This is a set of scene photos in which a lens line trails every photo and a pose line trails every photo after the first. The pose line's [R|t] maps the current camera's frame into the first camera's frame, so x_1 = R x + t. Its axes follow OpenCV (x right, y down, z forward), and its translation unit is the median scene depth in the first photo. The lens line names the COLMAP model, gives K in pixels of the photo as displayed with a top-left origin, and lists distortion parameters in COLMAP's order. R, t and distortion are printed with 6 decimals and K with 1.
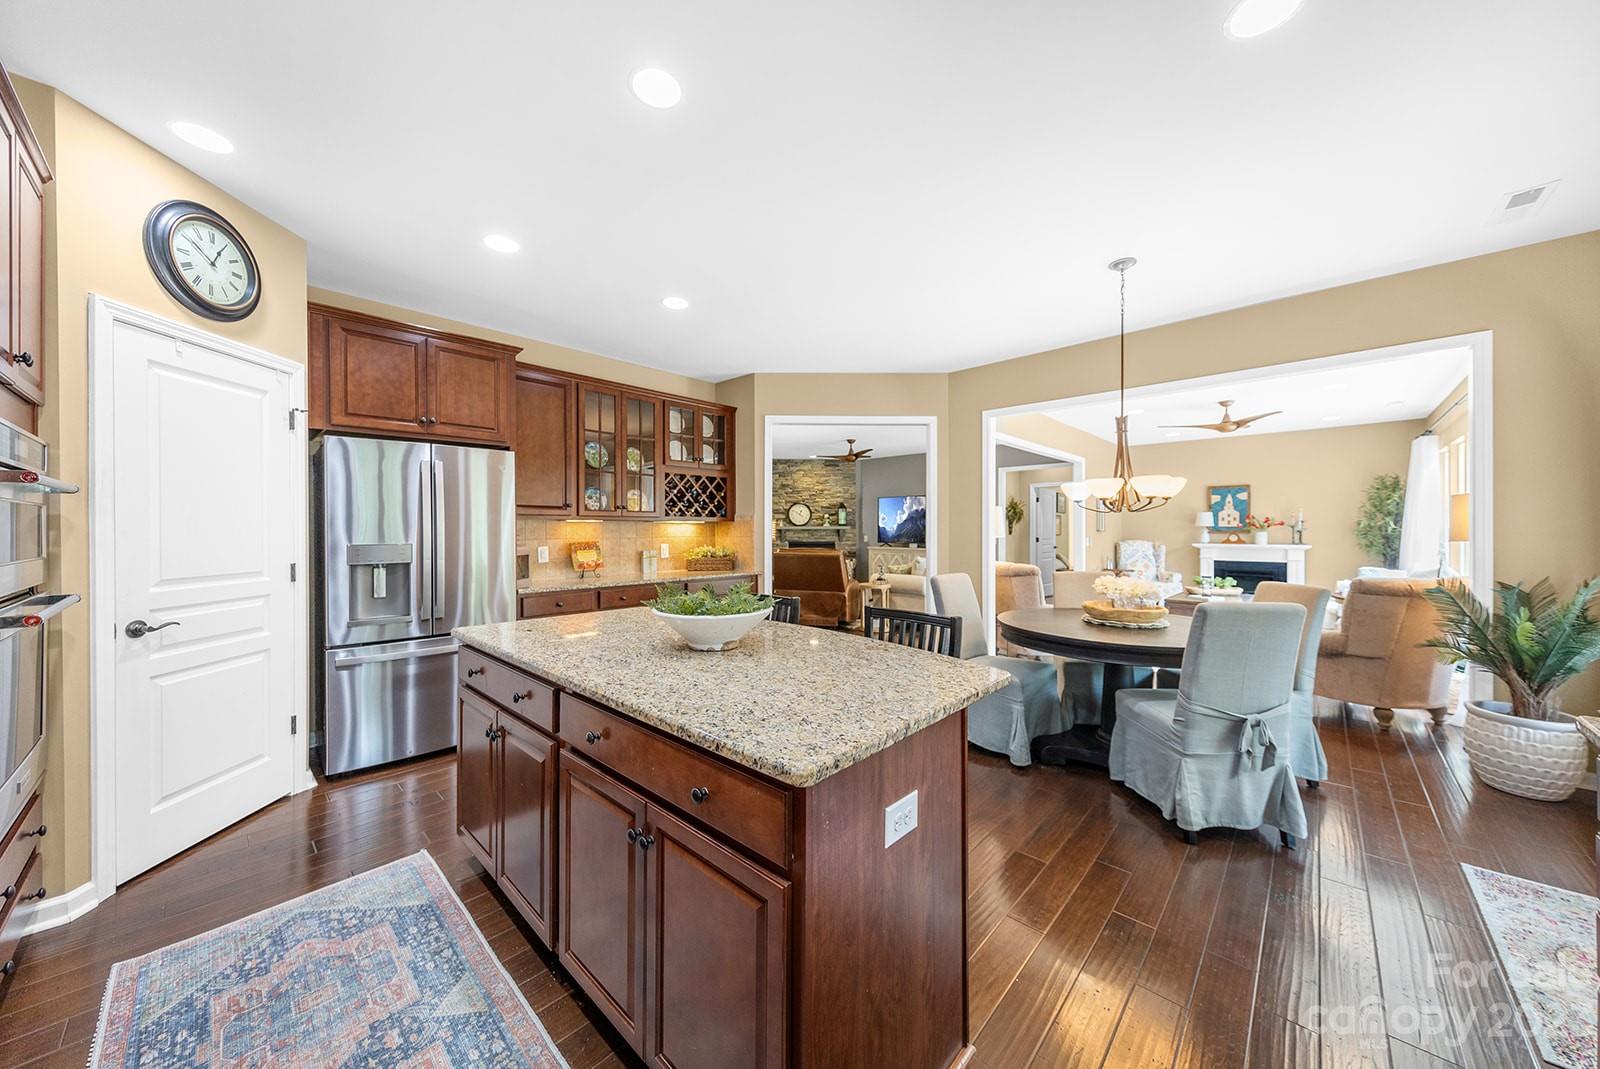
lens RADIAL K [[539.1, 0, 794.6], [0, 539.1, 533.2], [0, 0, 1]] dist [0.000900, 0.000006]
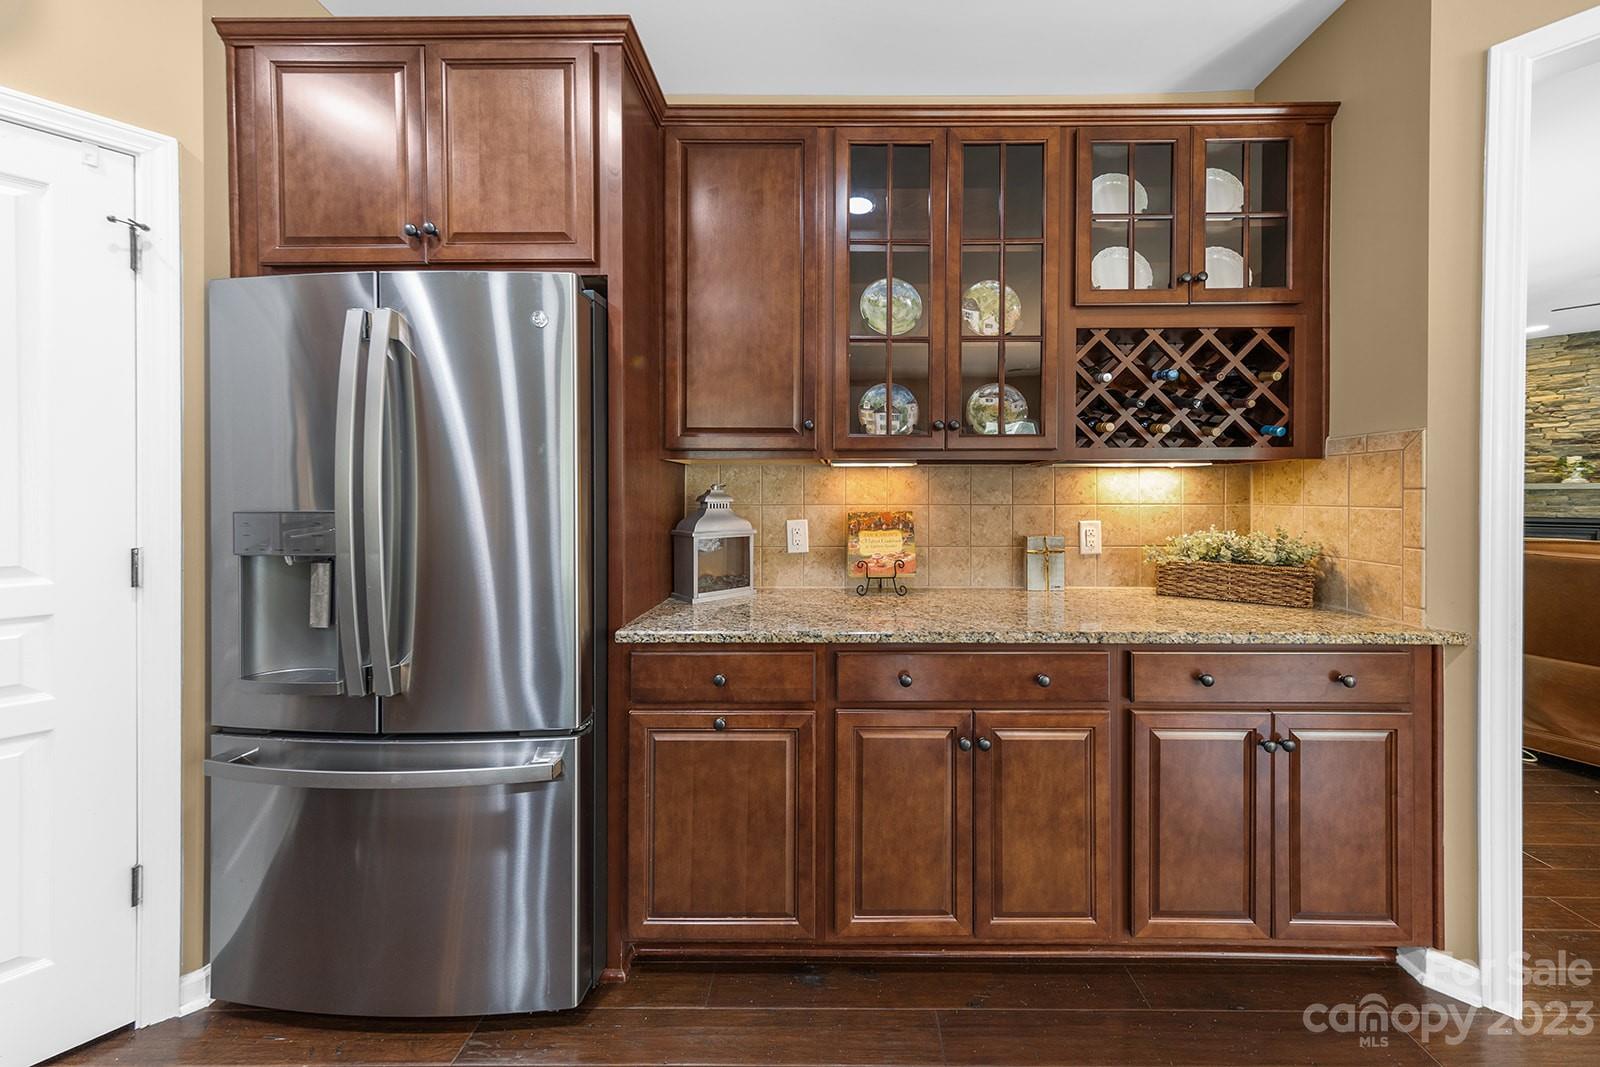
lens RADIAL K [[516.0, 0, 843.9], [0, 516.0, 495.9], [0, 0, 1]] dist [0.005562, 0.000058]
pose [[0.682723, 0.004518, -0.730663, -0.053740], [-0.006152, 0.999981, 0.000436, 0.001783], [0.730651, 0.004197, 0.682738, 0.382904]]
